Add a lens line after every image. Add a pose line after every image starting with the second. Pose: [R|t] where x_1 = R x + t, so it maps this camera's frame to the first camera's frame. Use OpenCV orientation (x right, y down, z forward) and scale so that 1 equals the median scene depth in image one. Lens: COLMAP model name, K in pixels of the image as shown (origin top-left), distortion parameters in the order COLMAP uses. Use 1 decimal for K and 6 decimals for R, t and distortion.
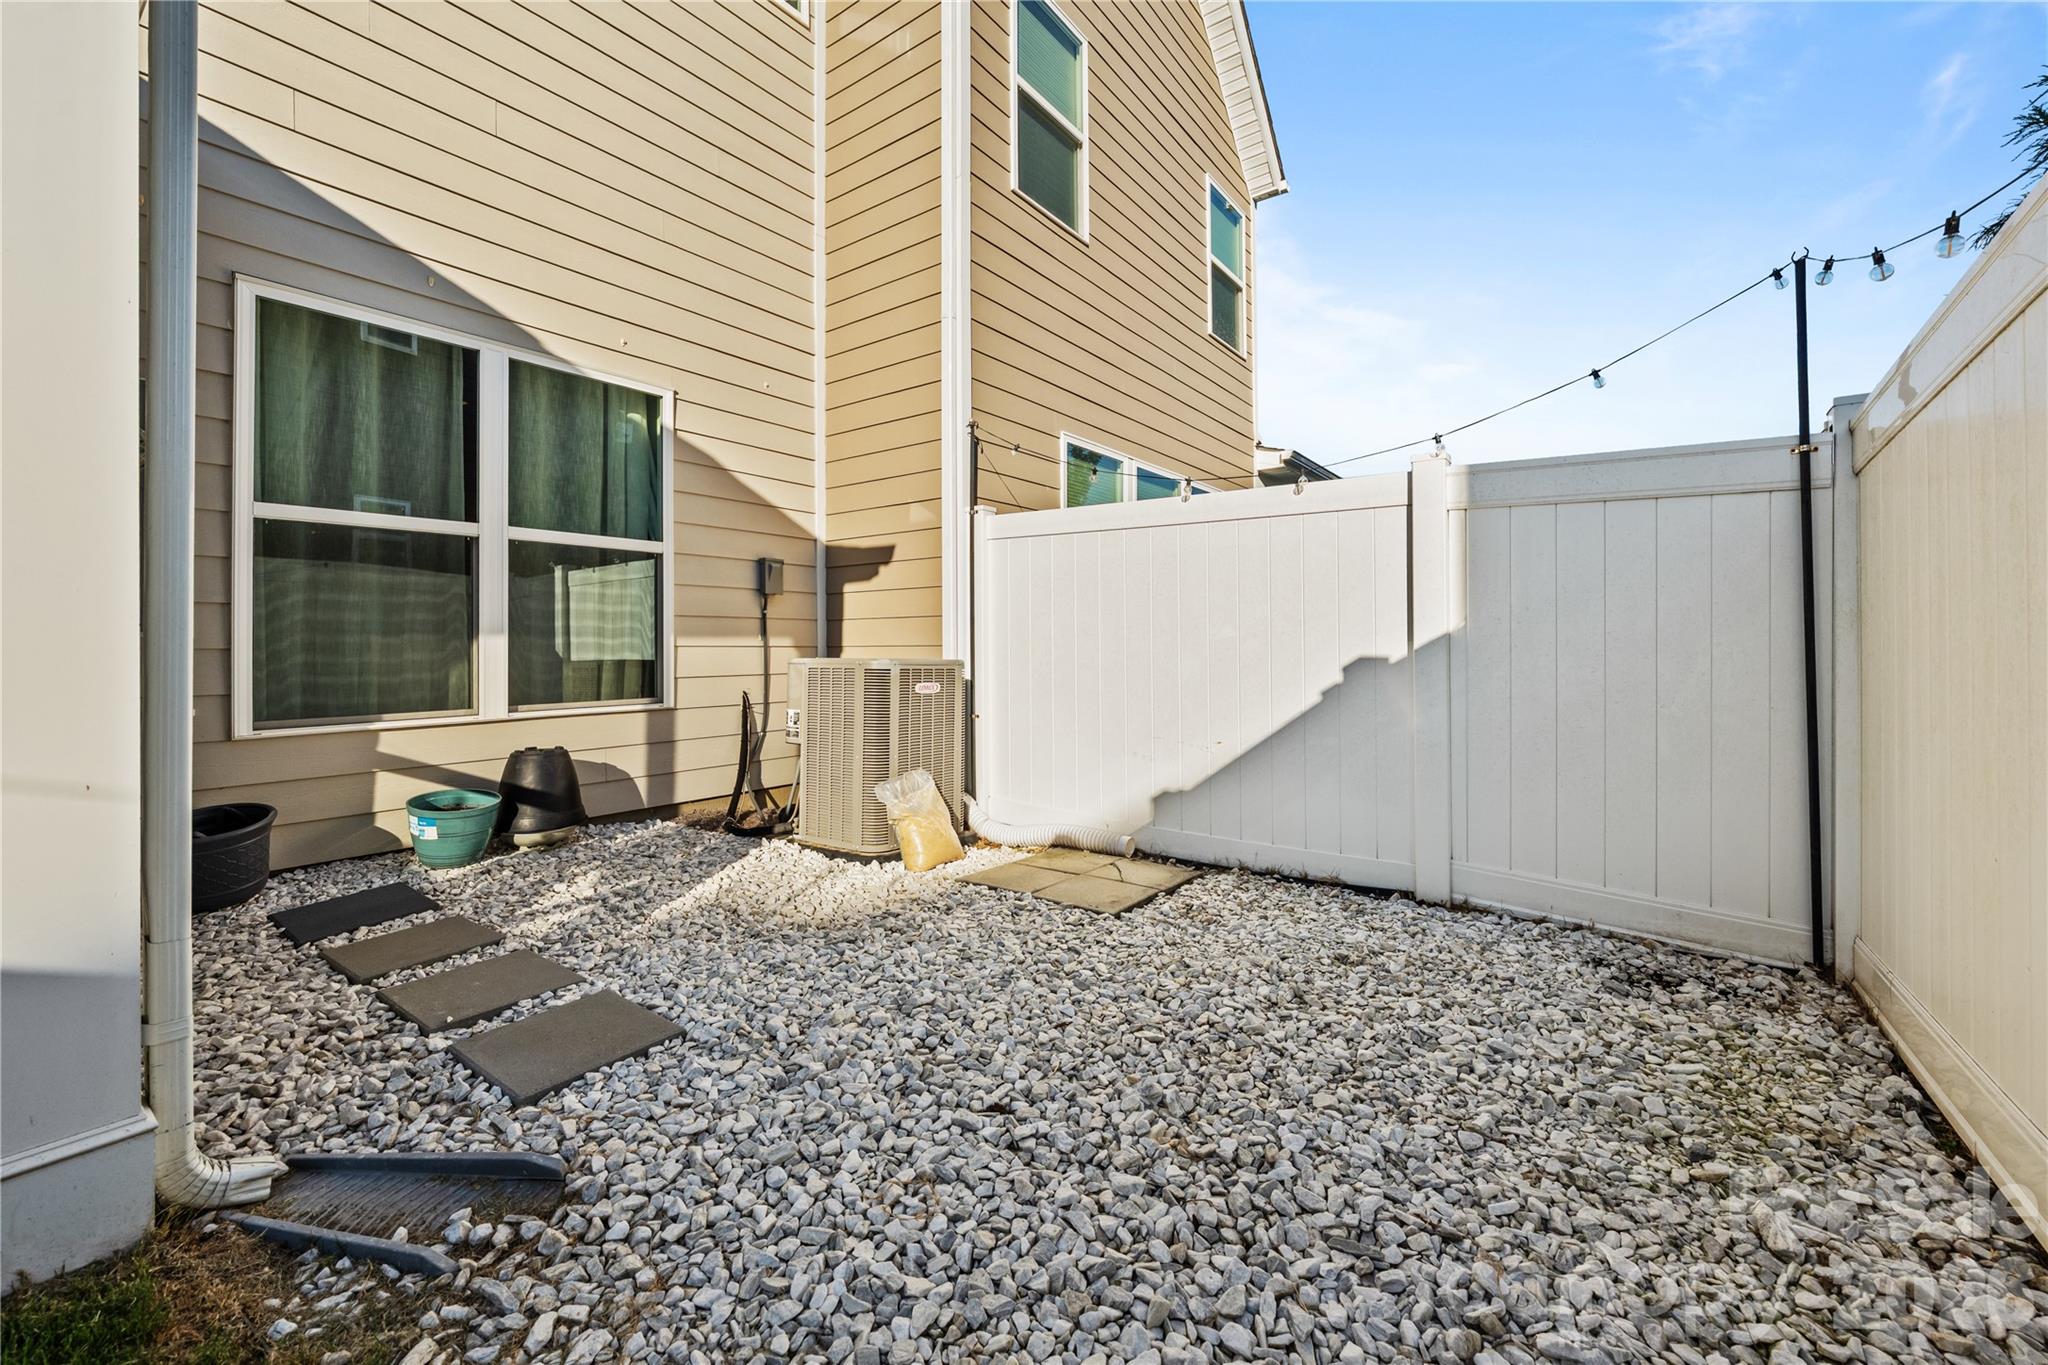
lens RADIAL K [[807.2, 0, 1036.5], [0, 807.2, 645.9], [0, 0, 1]] dist [0.000001, -0.000280]
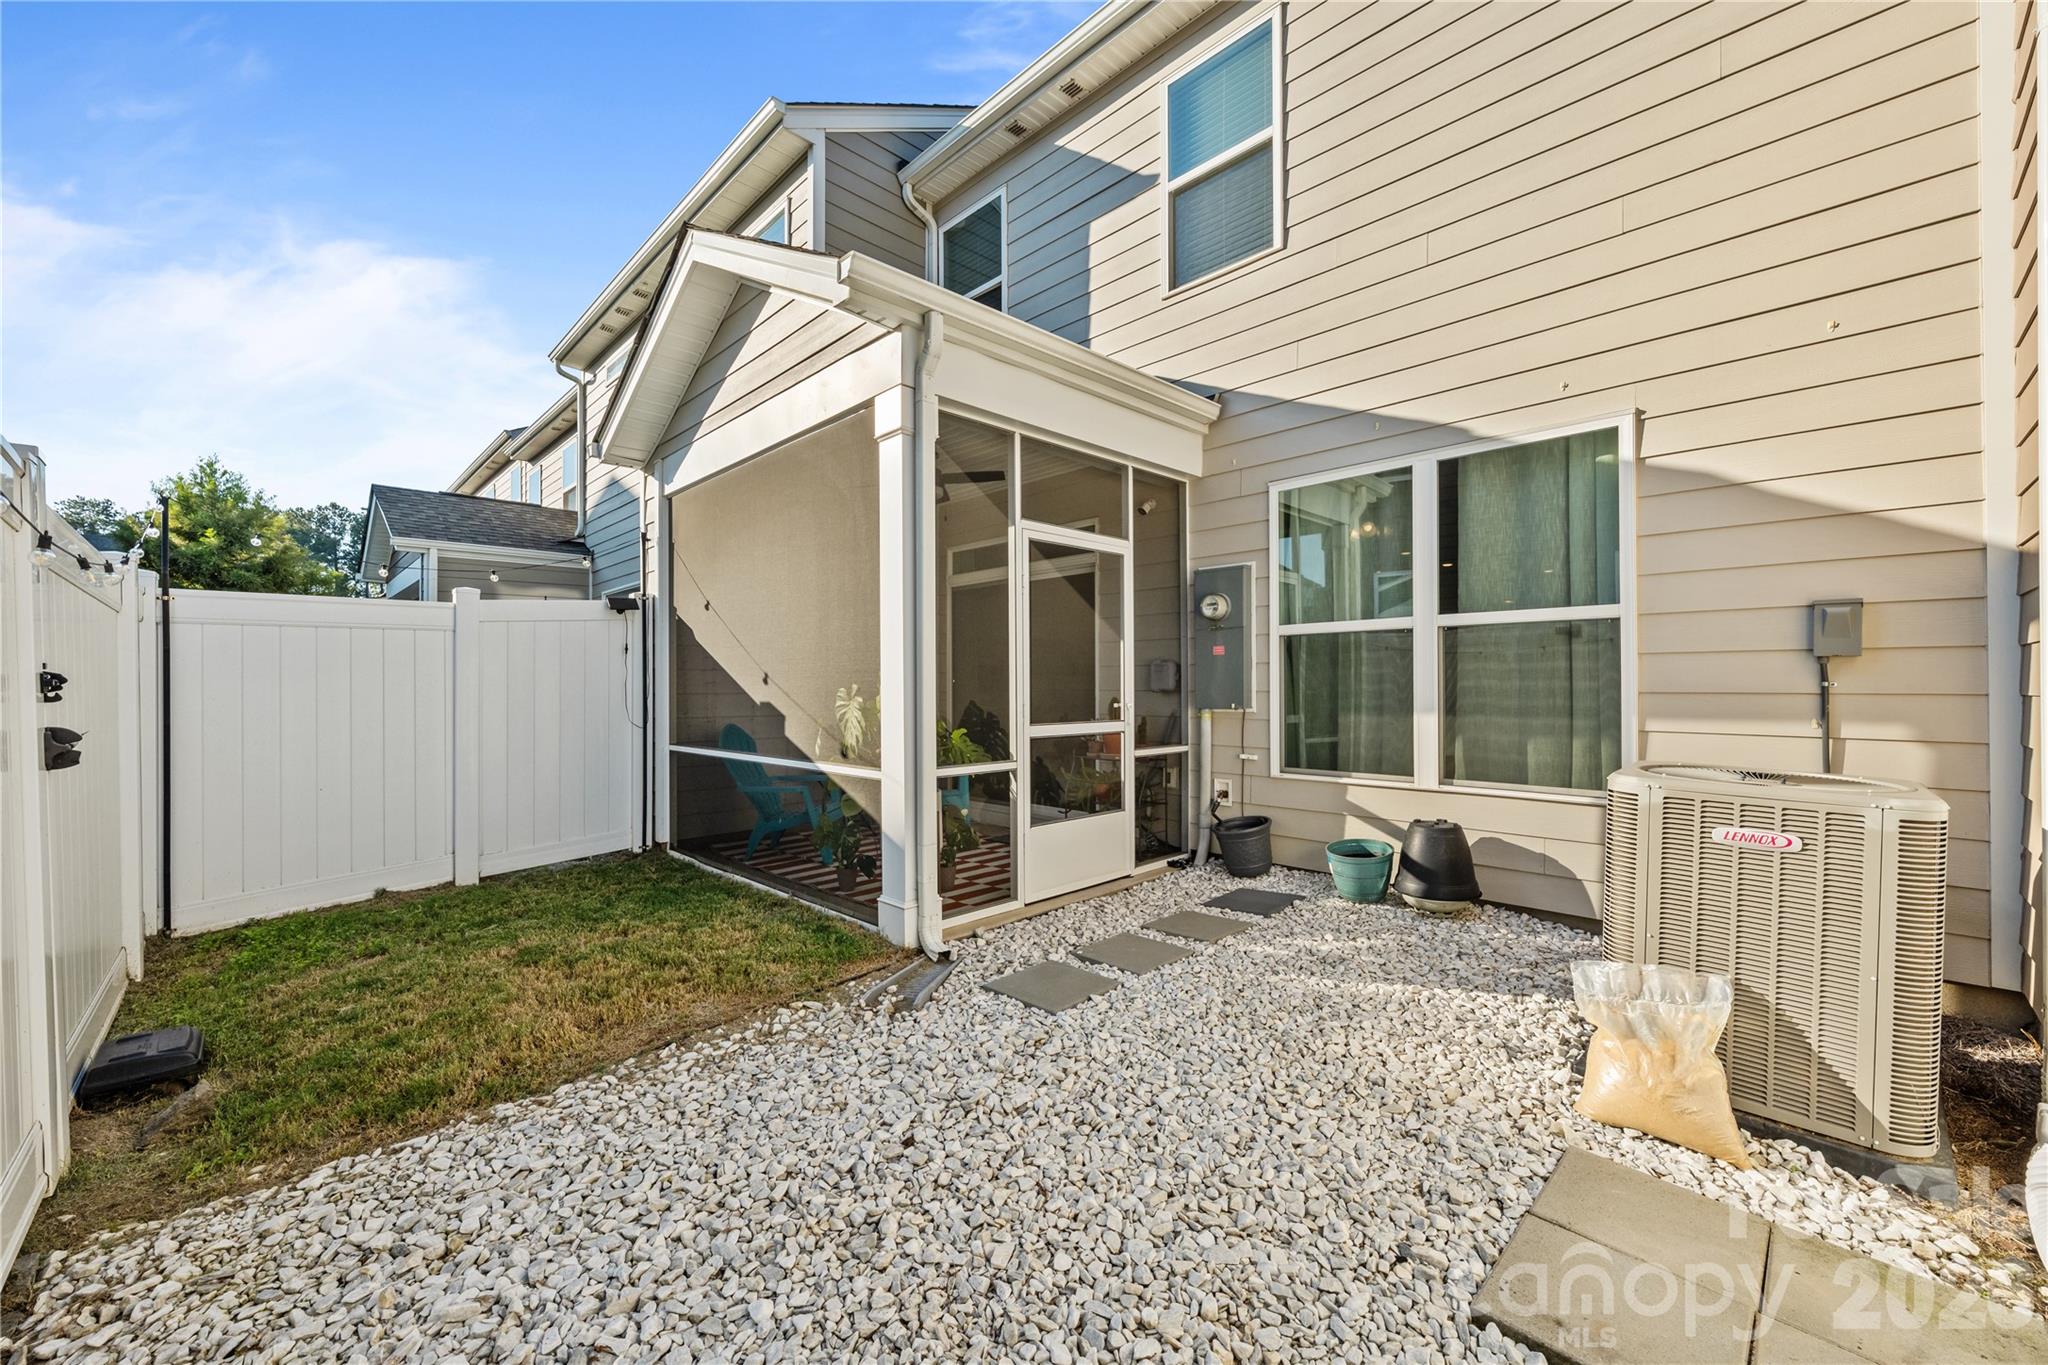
lens RADIAL K [[807.2, 0, 1023.0], [0, 807.2, 684.0], [0, 0, 1]] dist [0.000001, -0.000280]
pose [[-0.165321, 0.004470, -0.986230, 0.515579], [0.000570, 0.999990, 0.004437, -0.058739], [0.986240, 0.000171, -0.165322, 0.622070]]
